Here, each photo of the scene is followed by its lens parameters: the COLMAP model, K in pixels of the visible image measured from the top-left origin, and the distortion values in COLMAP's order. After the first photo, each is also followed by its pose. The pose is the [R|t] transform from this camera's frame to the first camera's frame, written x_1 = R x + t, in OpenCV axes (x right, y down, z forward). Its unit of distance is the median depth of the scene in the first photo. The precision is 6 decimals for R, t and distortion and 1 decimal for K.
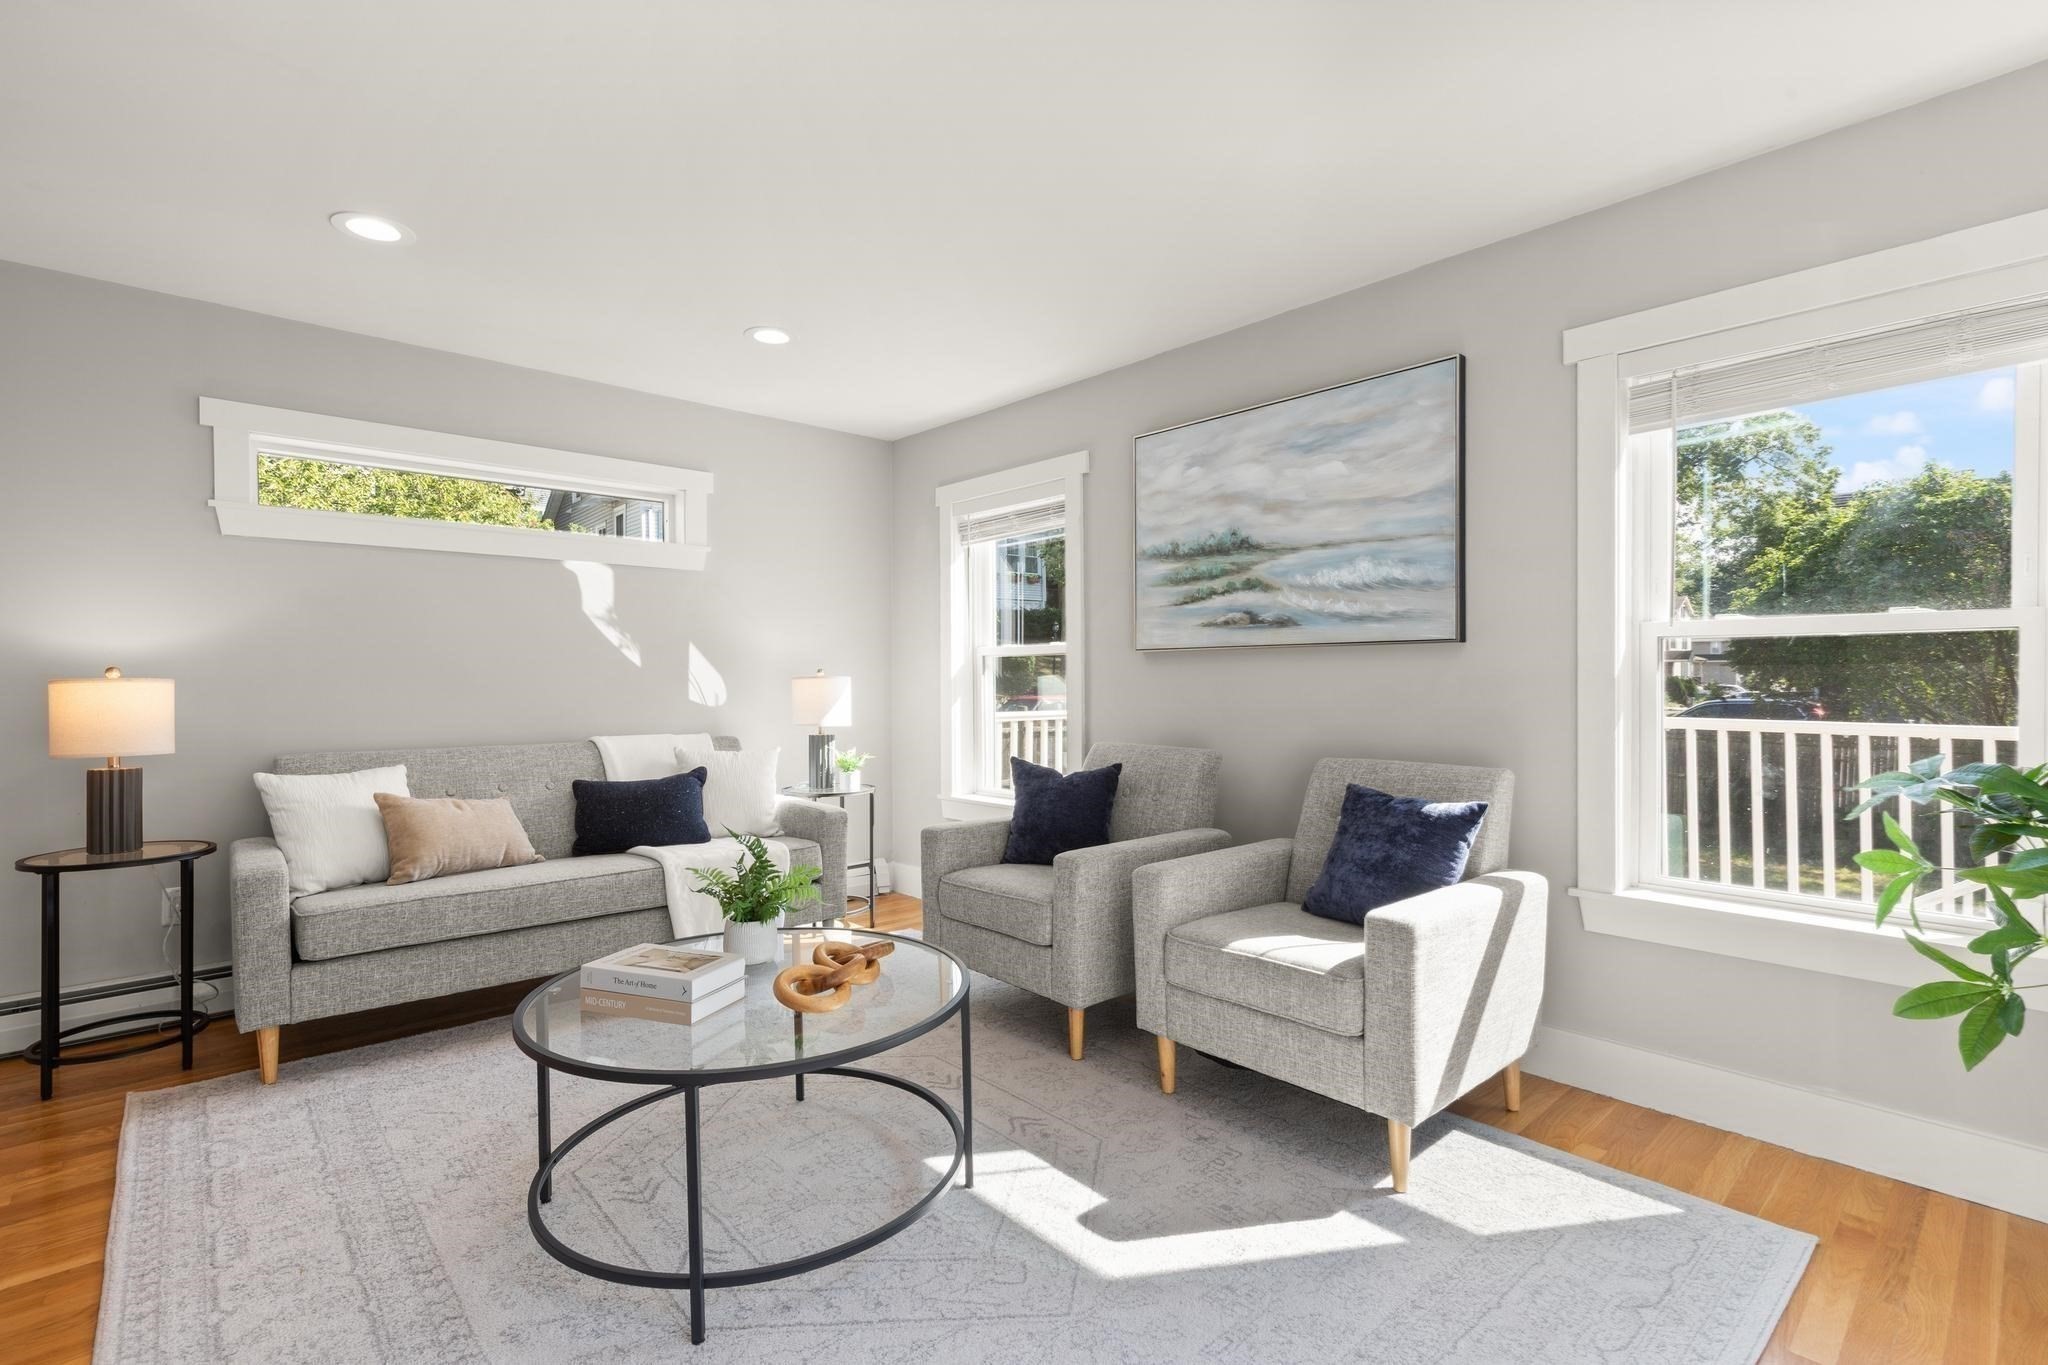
lens RADIAL K [[945.1, 0, 1028.7], [0, 945.1, 673.7], [0, 0, 1]] dist [0.008989, -0.000516]
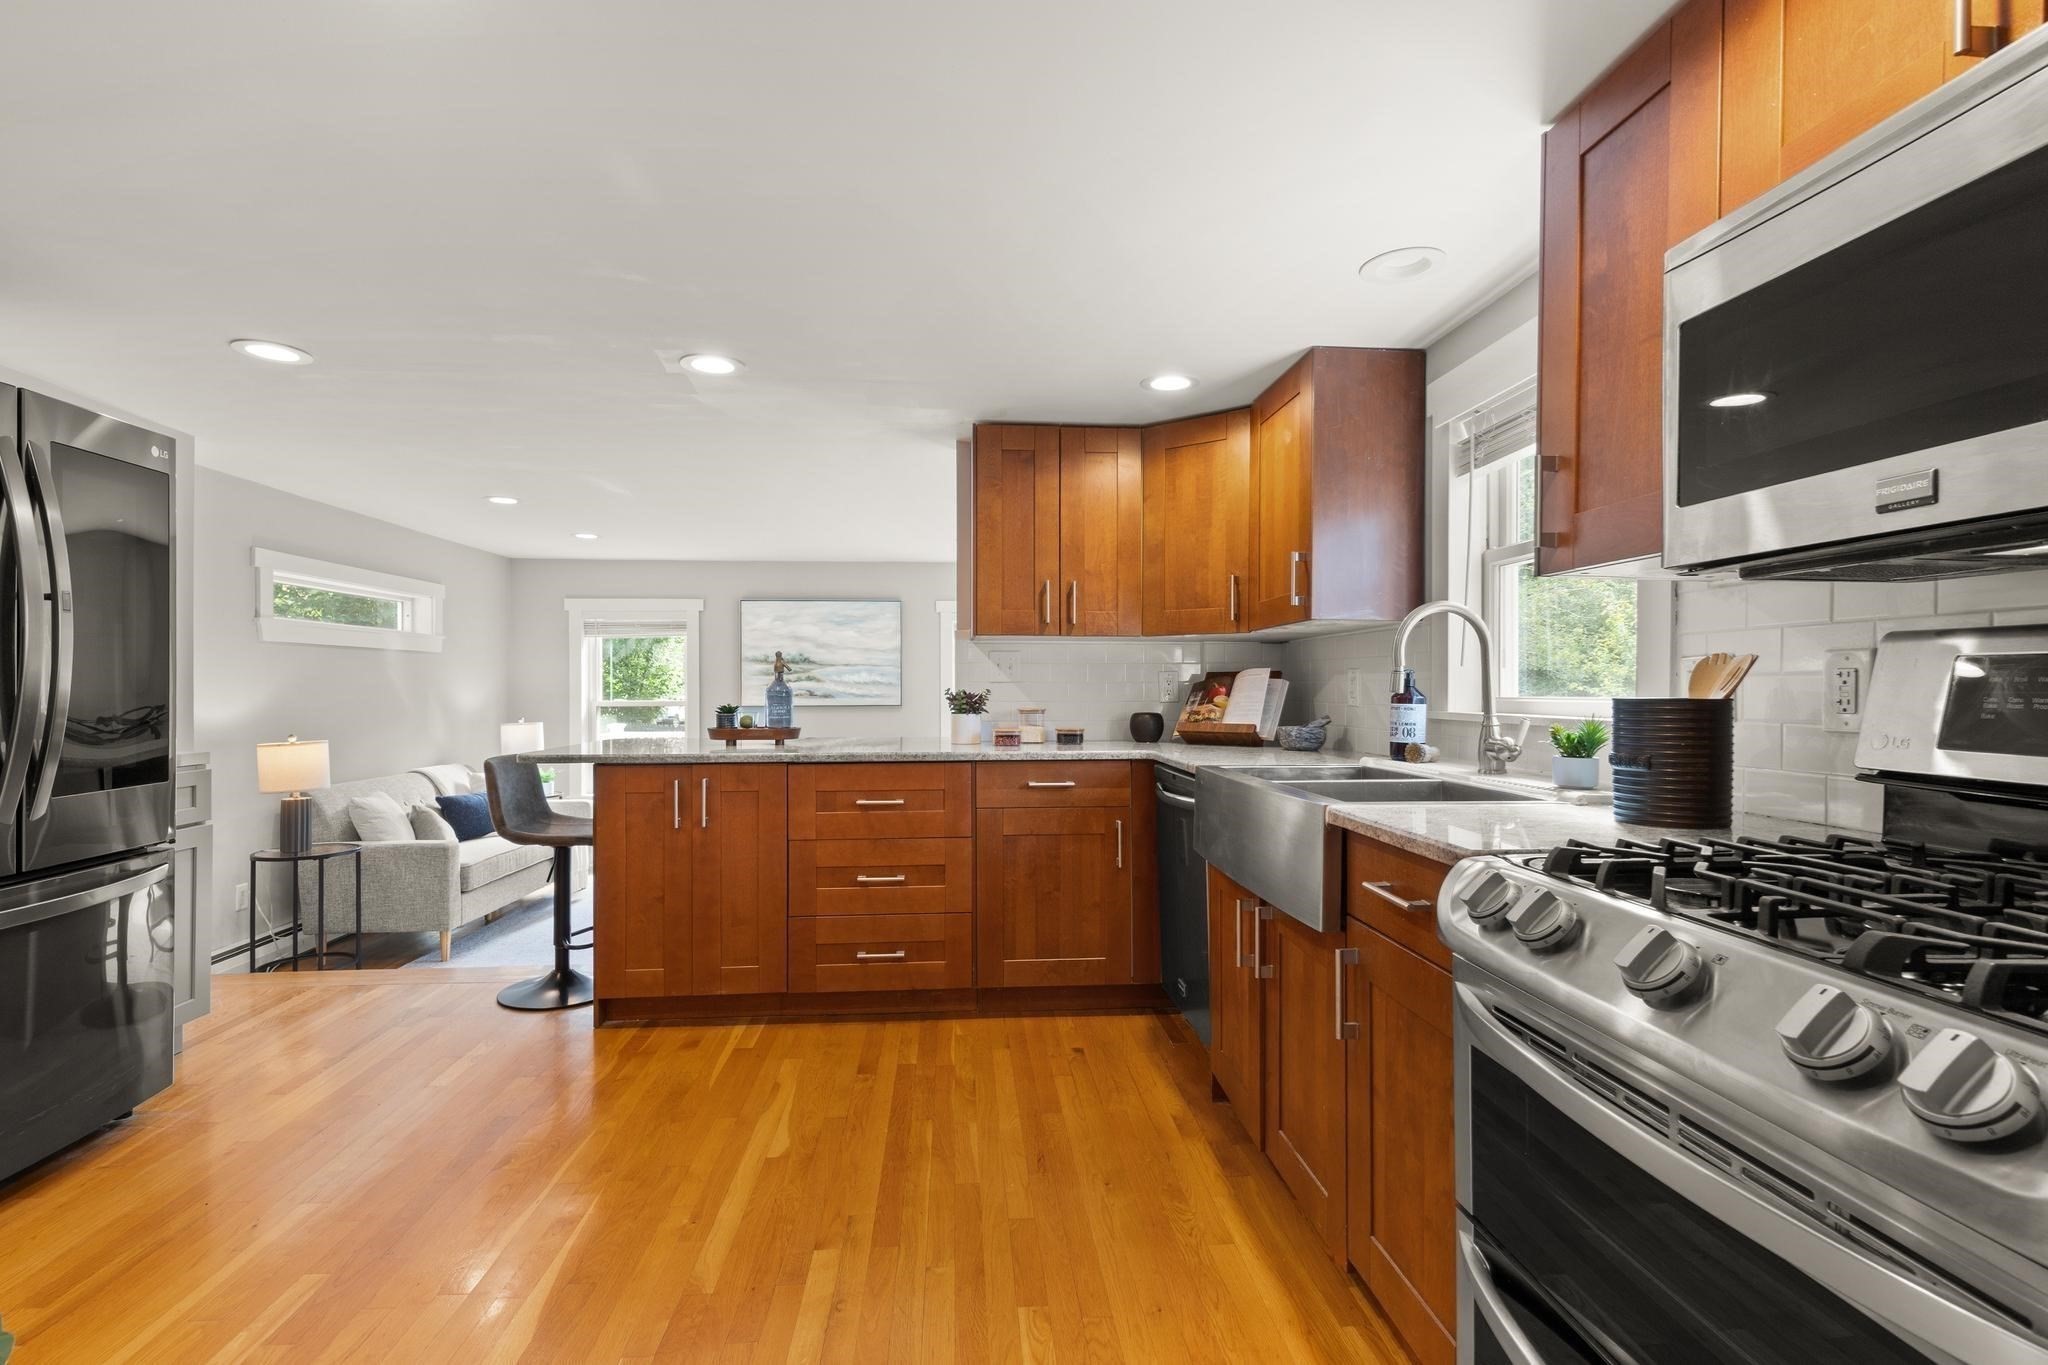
lens RADIAL K [[945.1, 0, 1018.6], [0, 945.1, 696.9], [0, 0, 1]] dist [0.008989, -0.000516]
pose [[0.611436, -0.006816, 0.791264, -1.237458], [-0.003137, 0.999934, 0.011037, -0.076497], [-0.791288, -0.009231, 0.611375, -0.767290]]
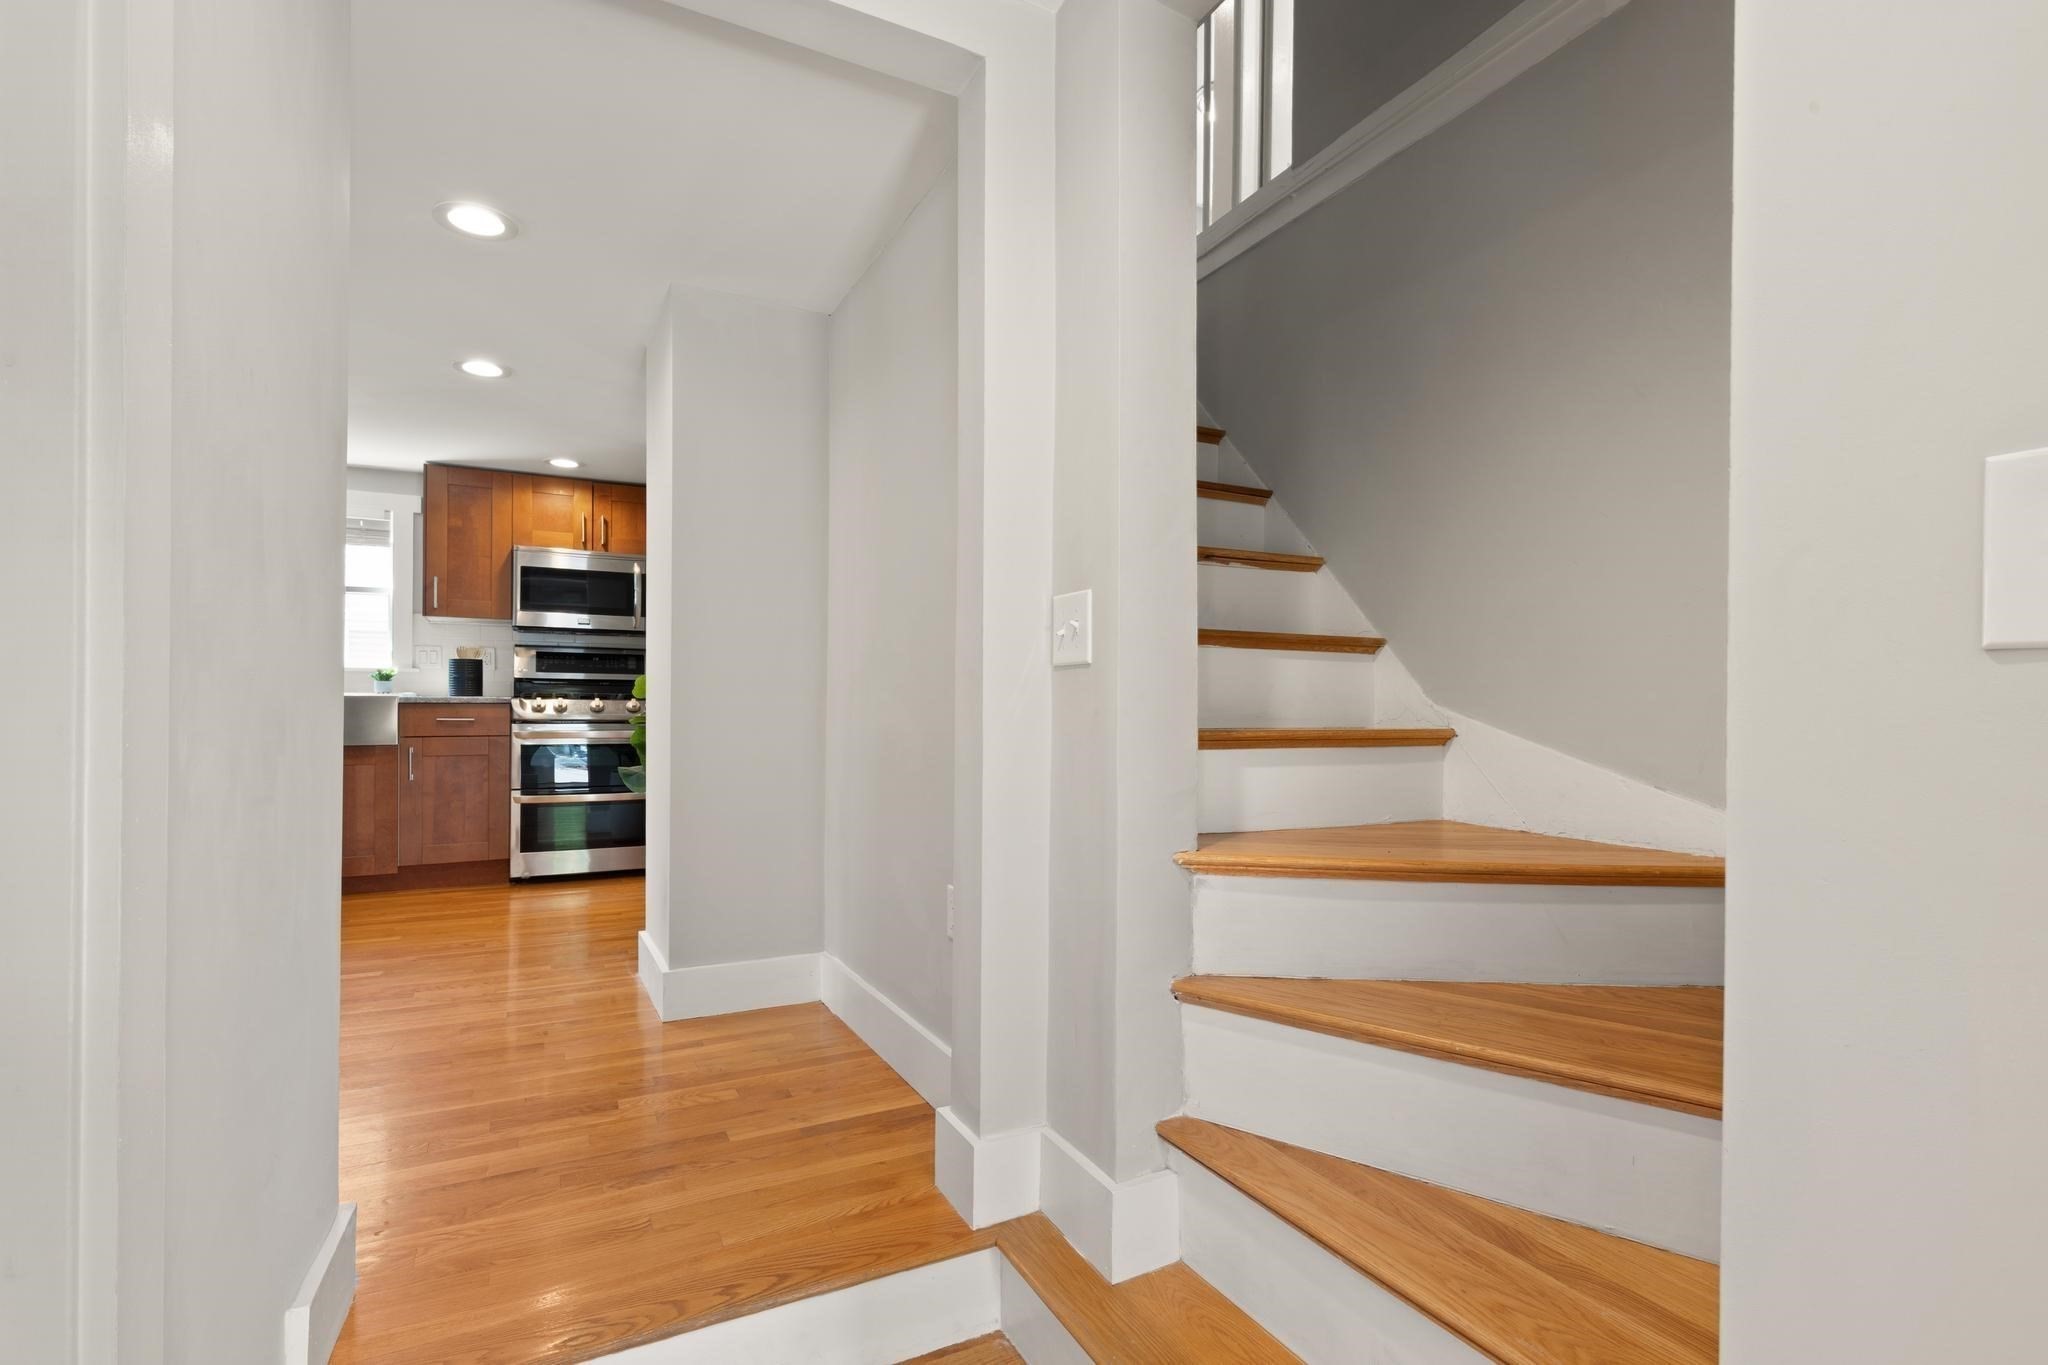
lens RADIAL K [[945.1, 0, 1033.9], [0, 945.1, 693.0], [0, 0, 1]] dist [0.008989, -0.000516]
pose [[-0.966551, -0.007855, 0.256353, -1.933931], [-0.009092, 0.999952, -0.003641, -0.021074], [-0.256312, -0.005850, -0.966576, 0.458447]]
